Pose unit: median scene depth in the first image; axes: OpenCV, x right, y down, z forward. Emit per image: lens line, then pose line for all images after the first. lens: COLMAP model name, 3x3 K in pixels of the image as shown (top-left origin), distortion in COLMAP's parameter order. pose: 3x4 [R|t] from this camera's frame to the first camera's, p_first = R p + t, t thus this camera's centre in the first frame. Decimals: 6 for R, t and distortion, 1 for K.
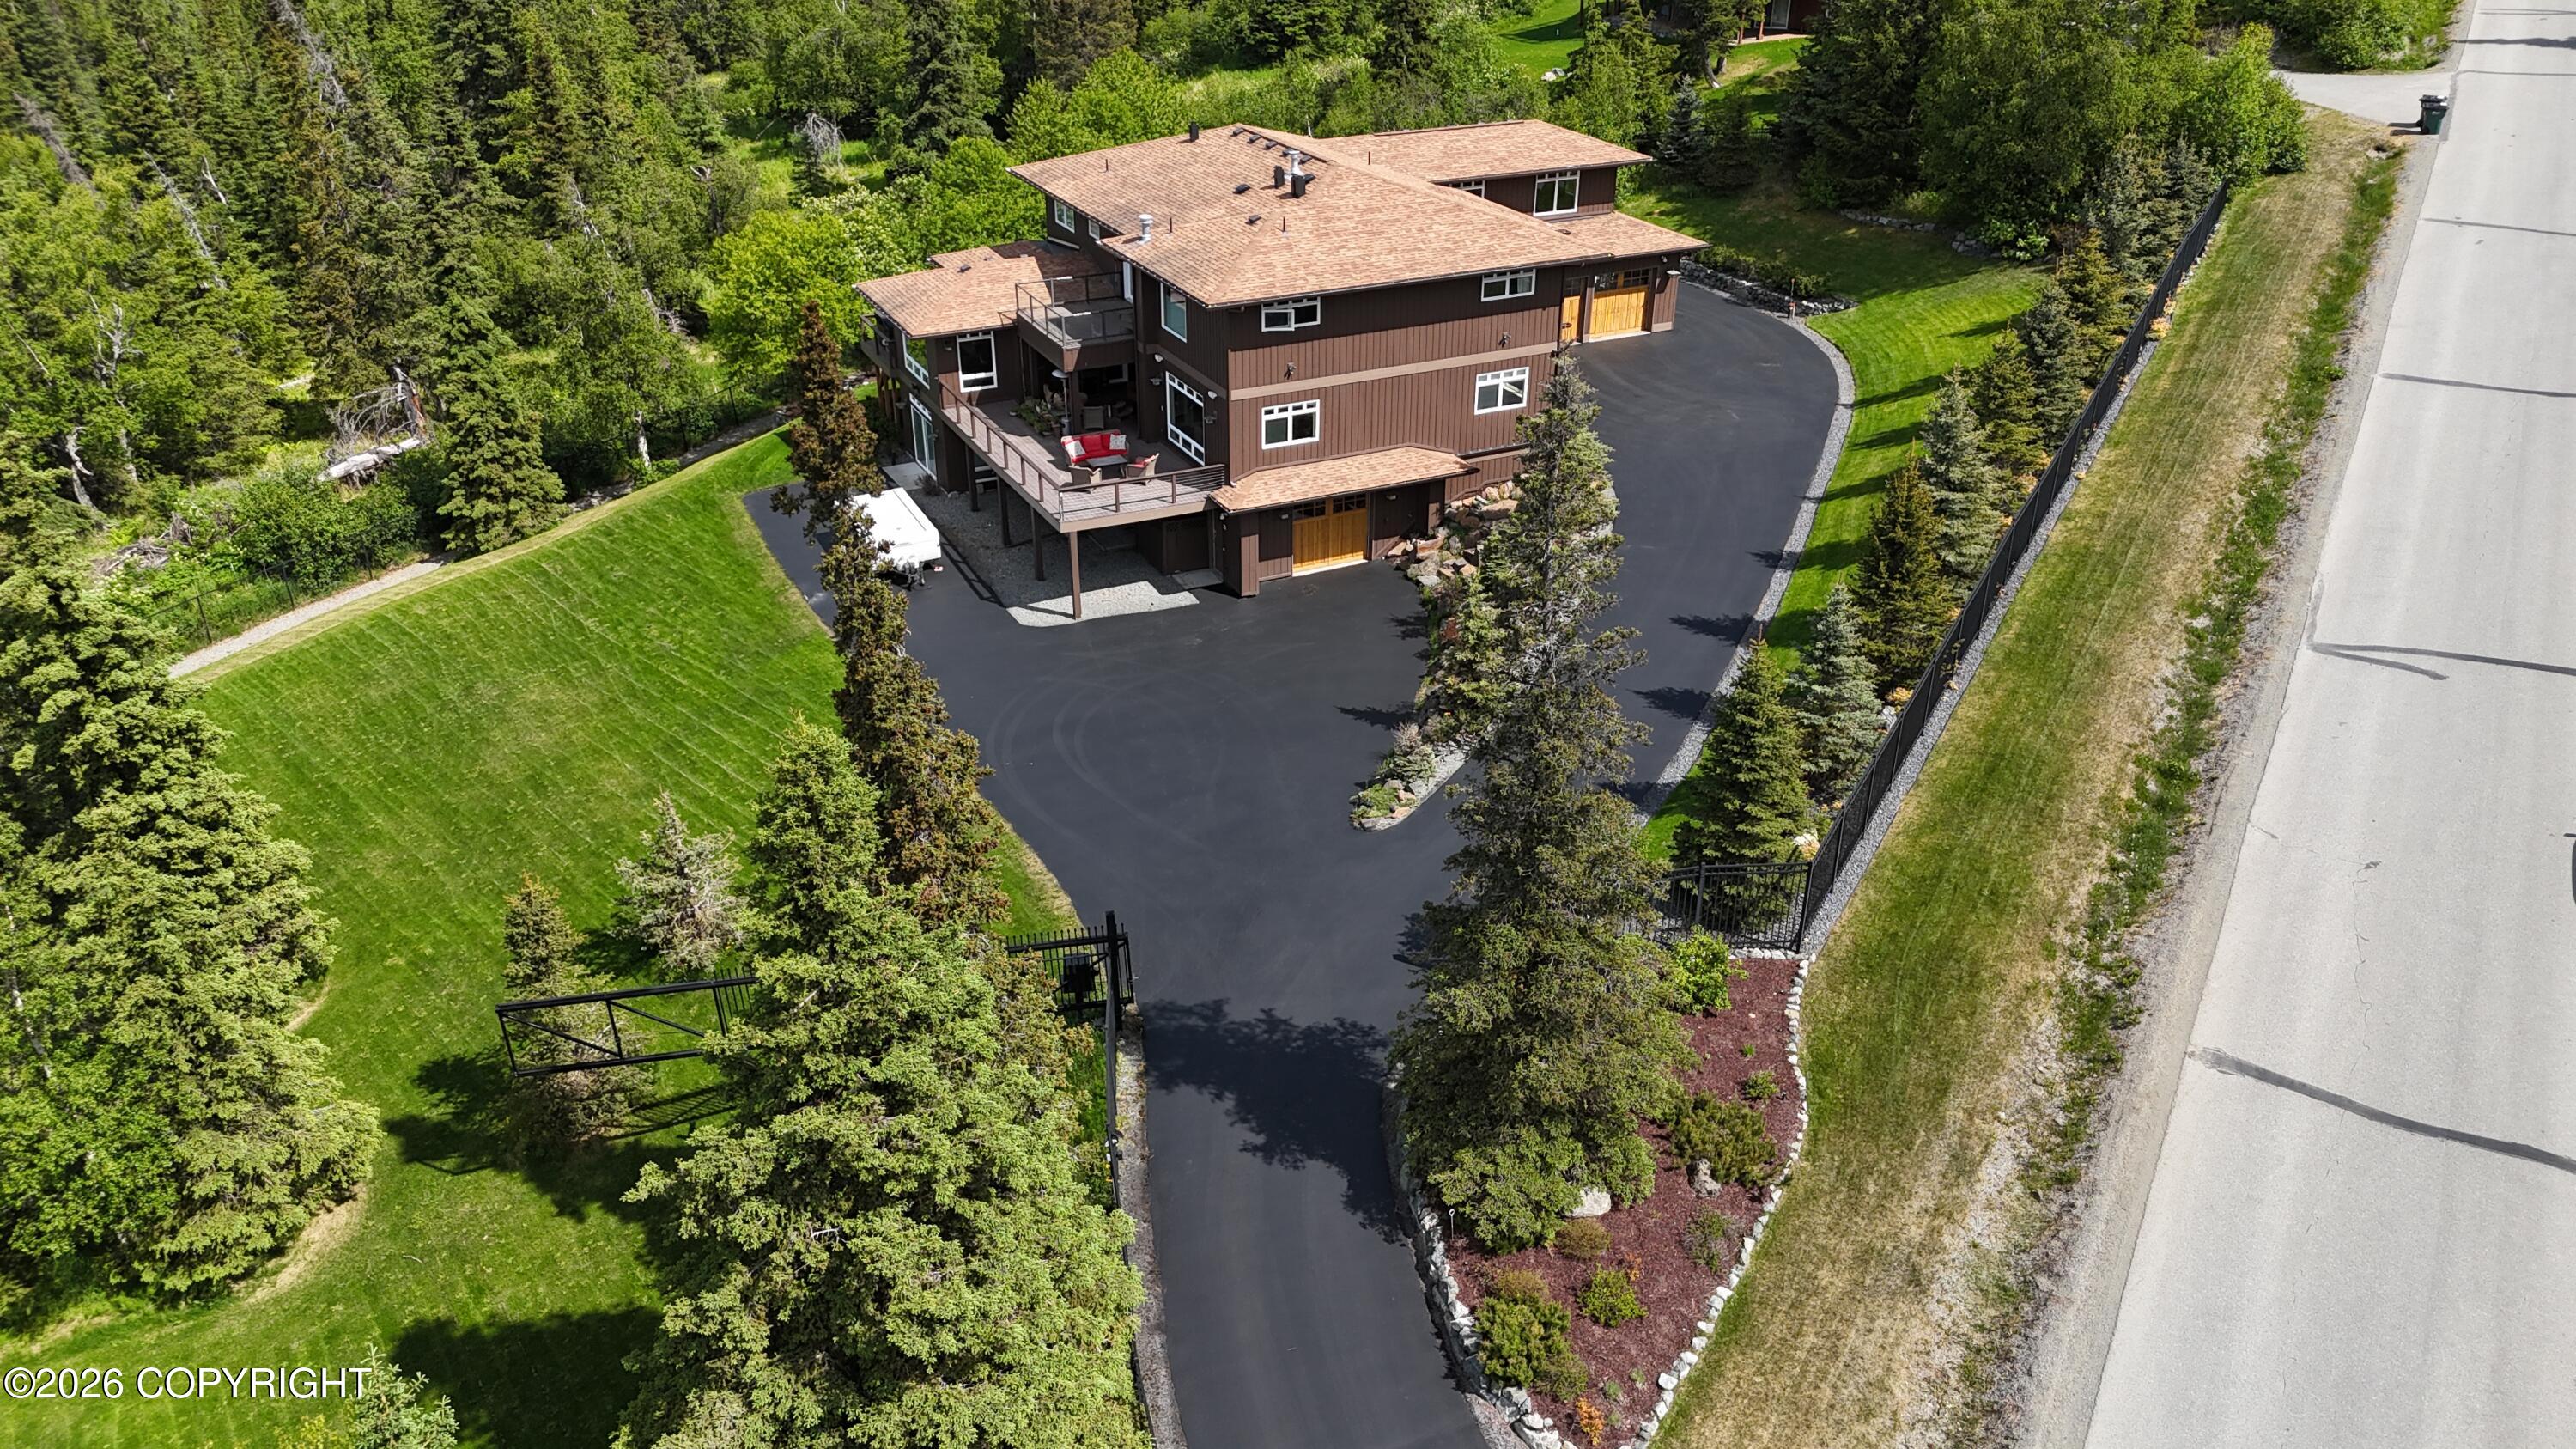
lens RADIAL K [[1894.4, 0, 1297.6], [0, 1894.4, 728.4], [0, 0, 1]] dist [0.083158, -0.076796]
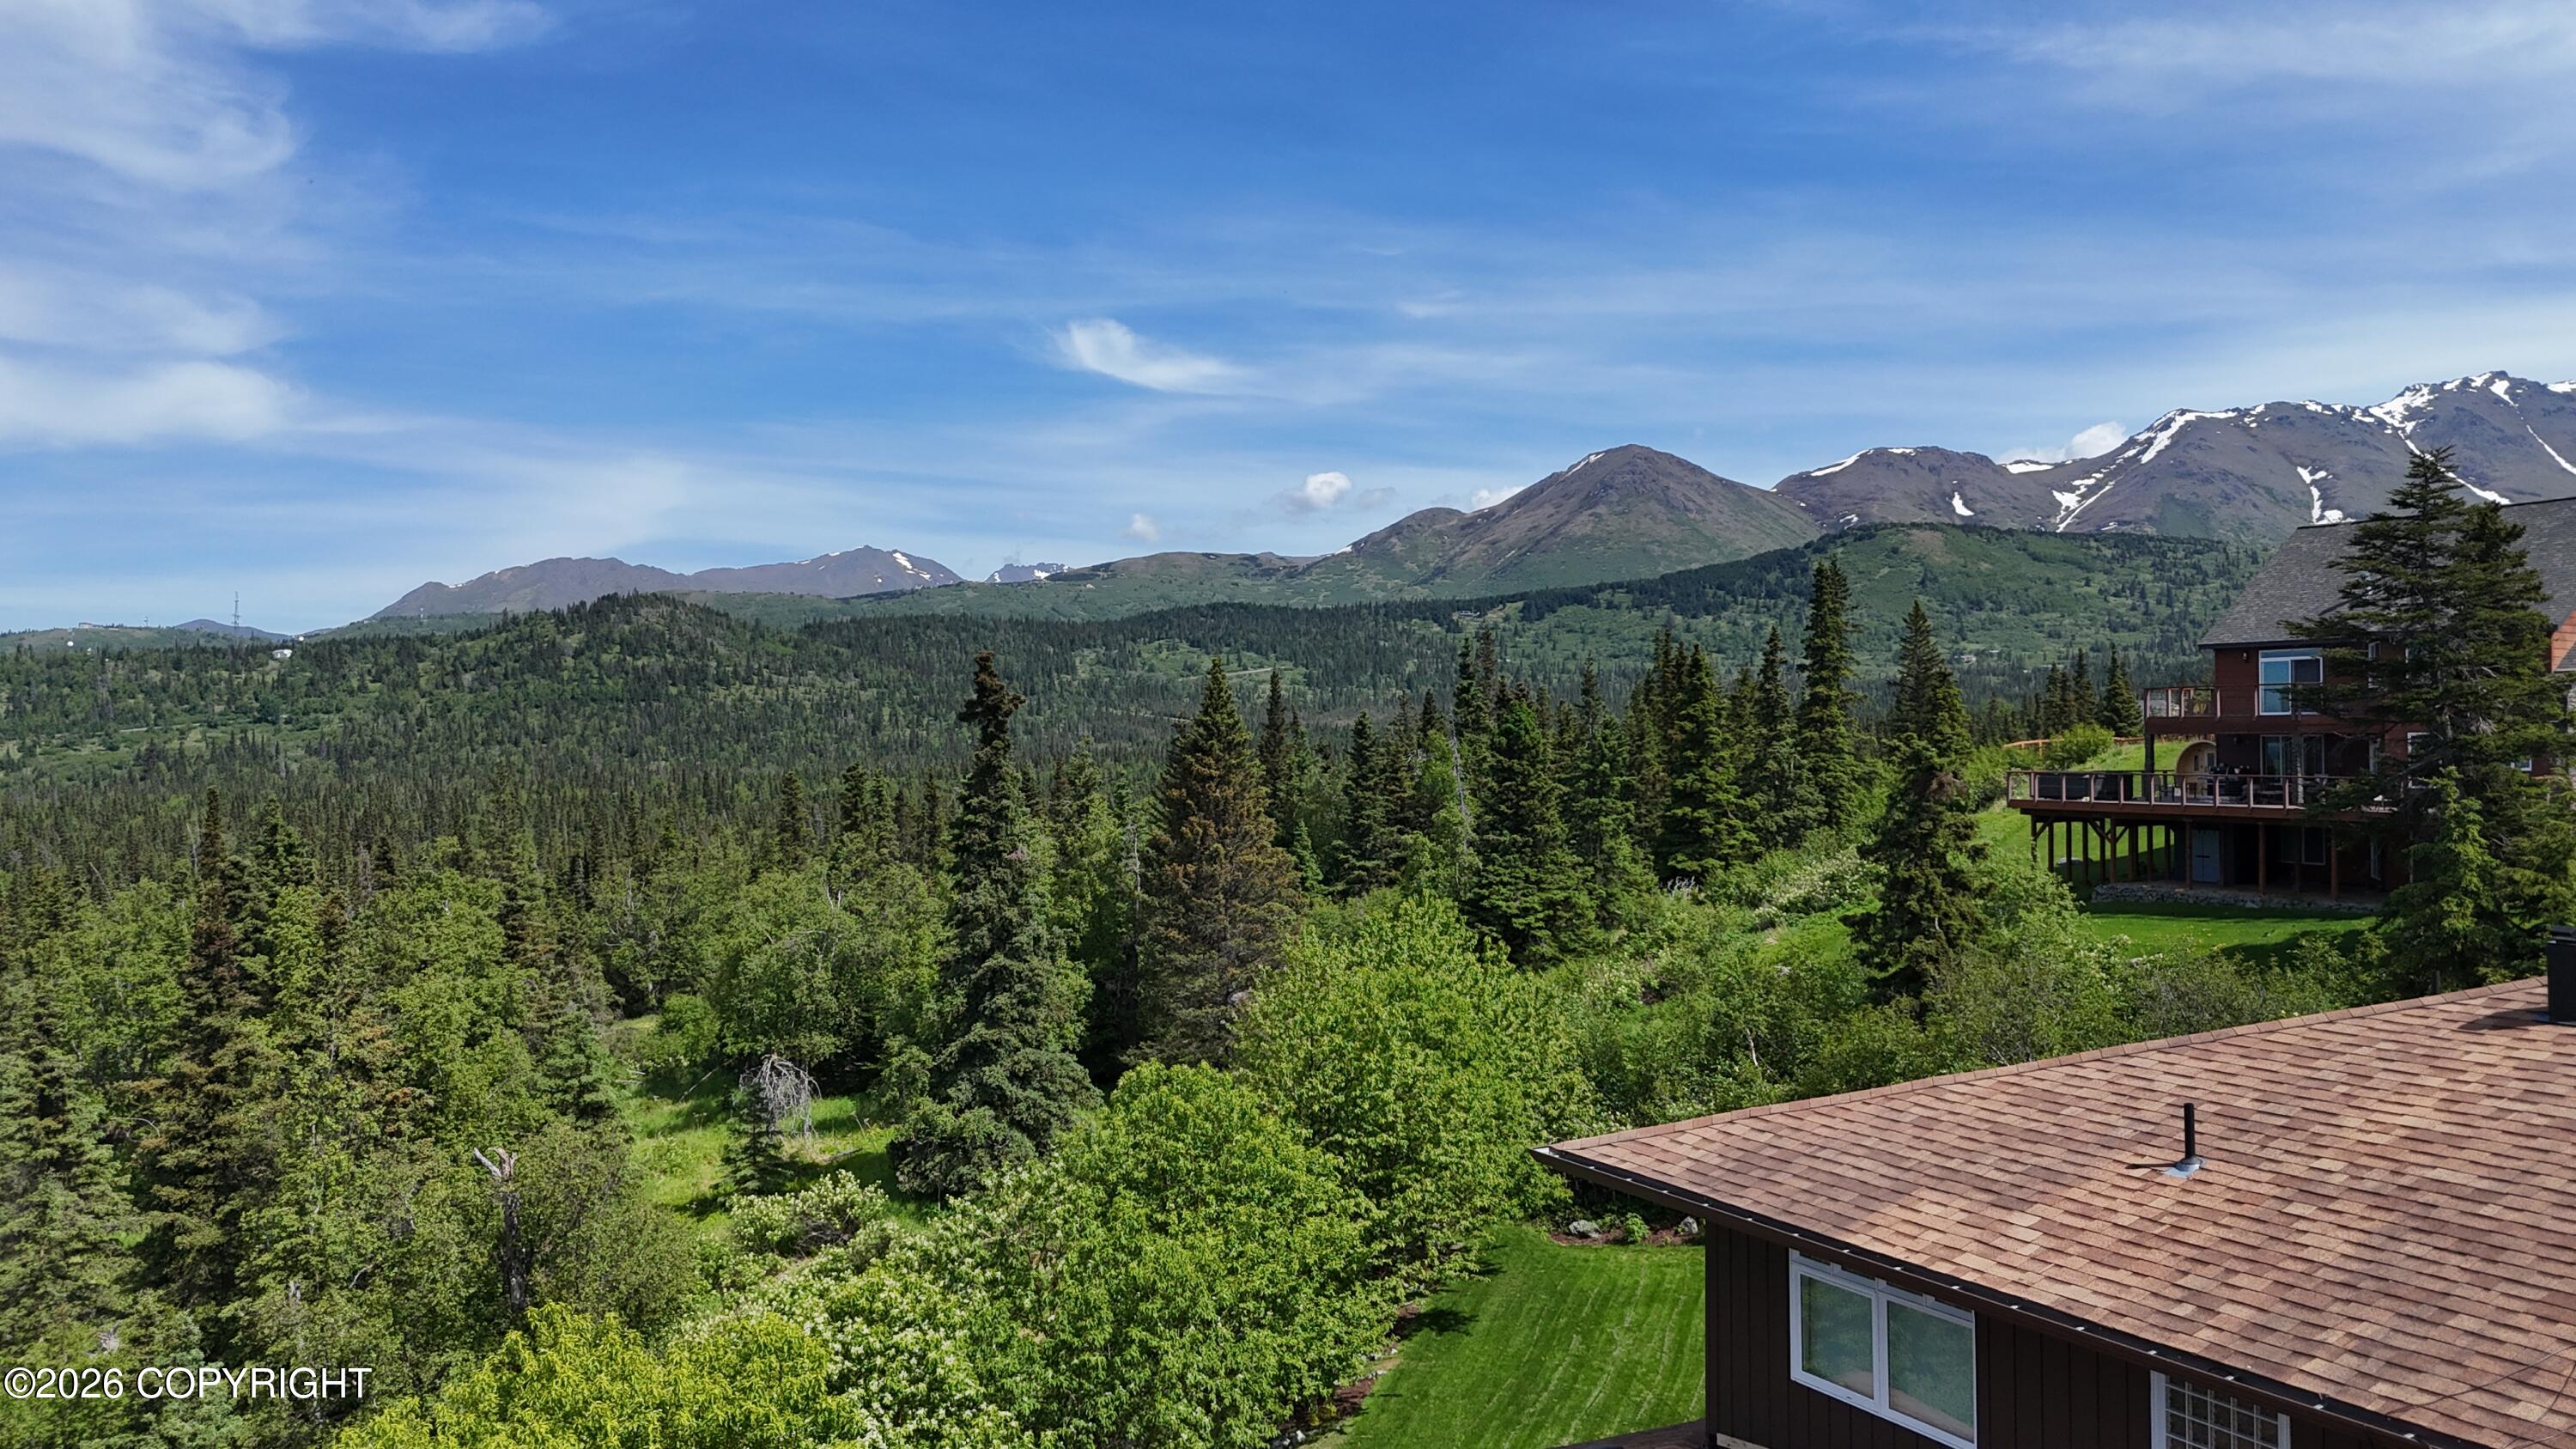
lens RADIAL K [[1894.4, 0, 1290.6], [0, 1894.4, 724.4], [0, 0, 1]] dist [0.083158, -0.076796]
pose [[0.999676, -0.005325, 0.024876, -0.217673], [0.016482, 0.880445, -0.473862, -0.258624], [-0.019379, 0.474119, 0.880247, 0.872590]]
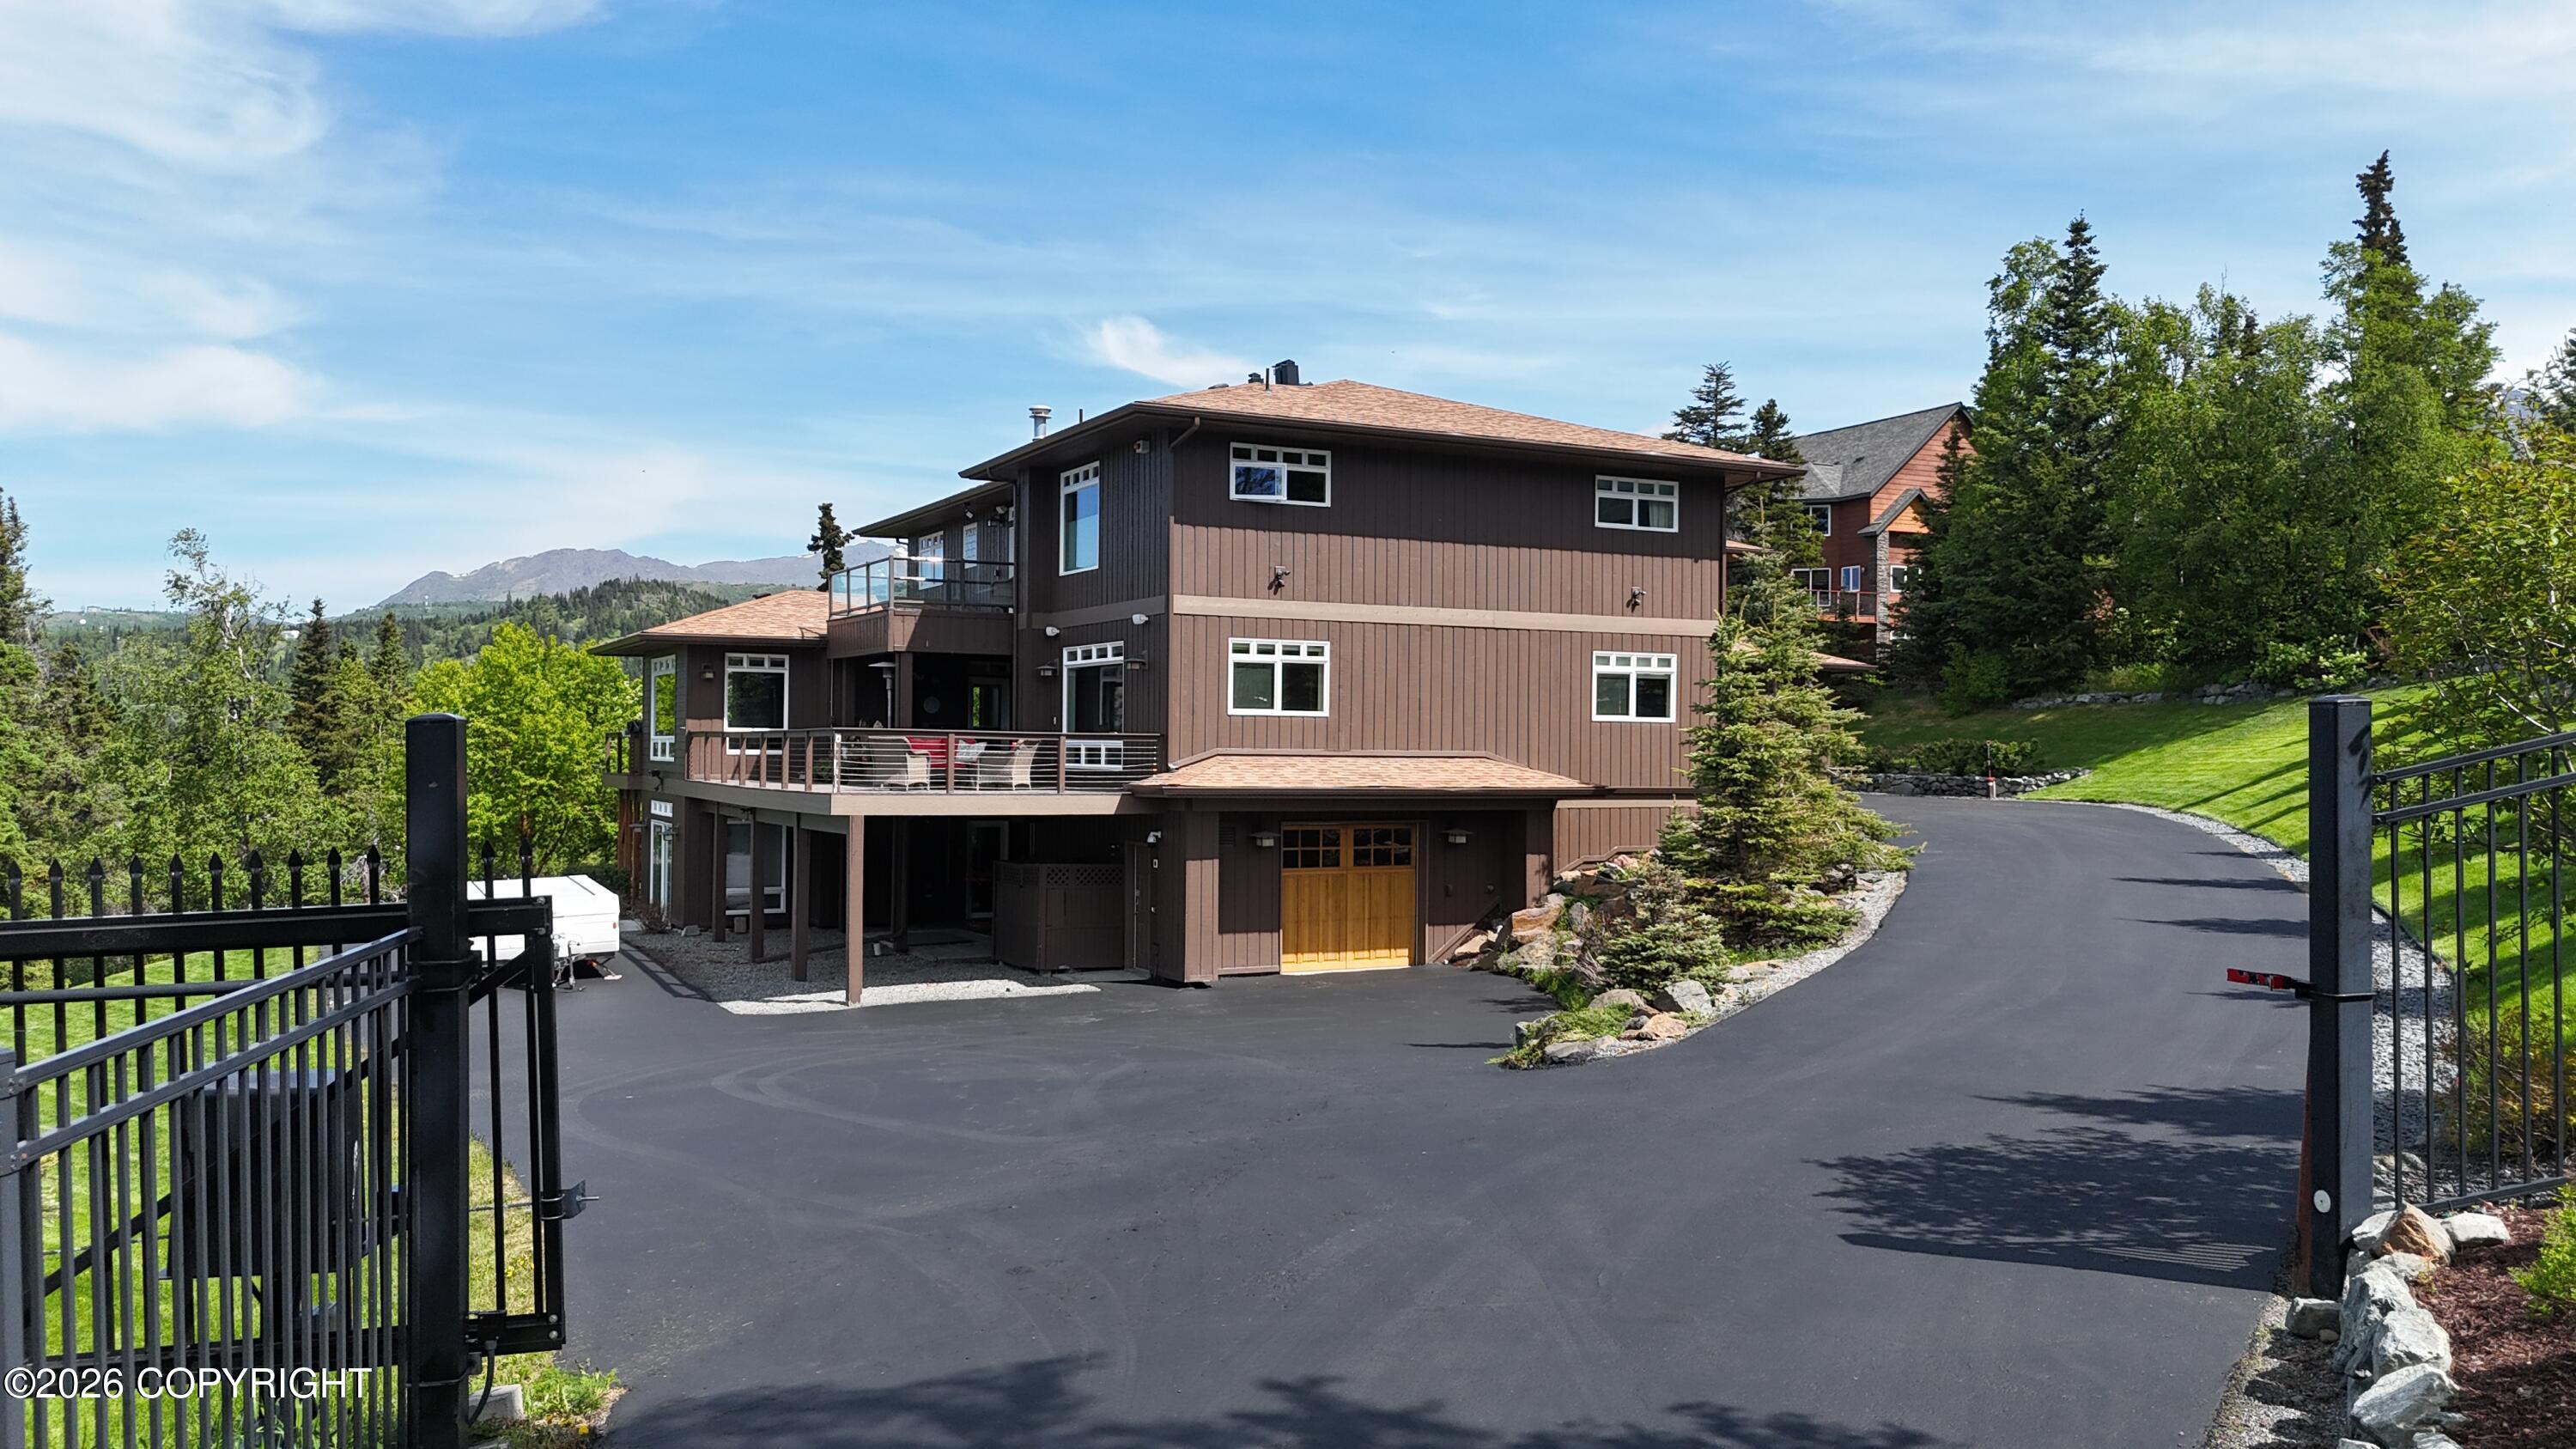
lens RADIAL K [[1894.4, 0, 1297.0], [0, 1894.4, 735.3], [0, 0, 1]] dist [0.083158, -0.076796]
pose [[0.999649, 0.004234, 0.026159, -0.012239], [0.008532, 0.883169, -0.468978, 0.108804], [-0.025089, 0.469037, 0.882822, 0.488482]]
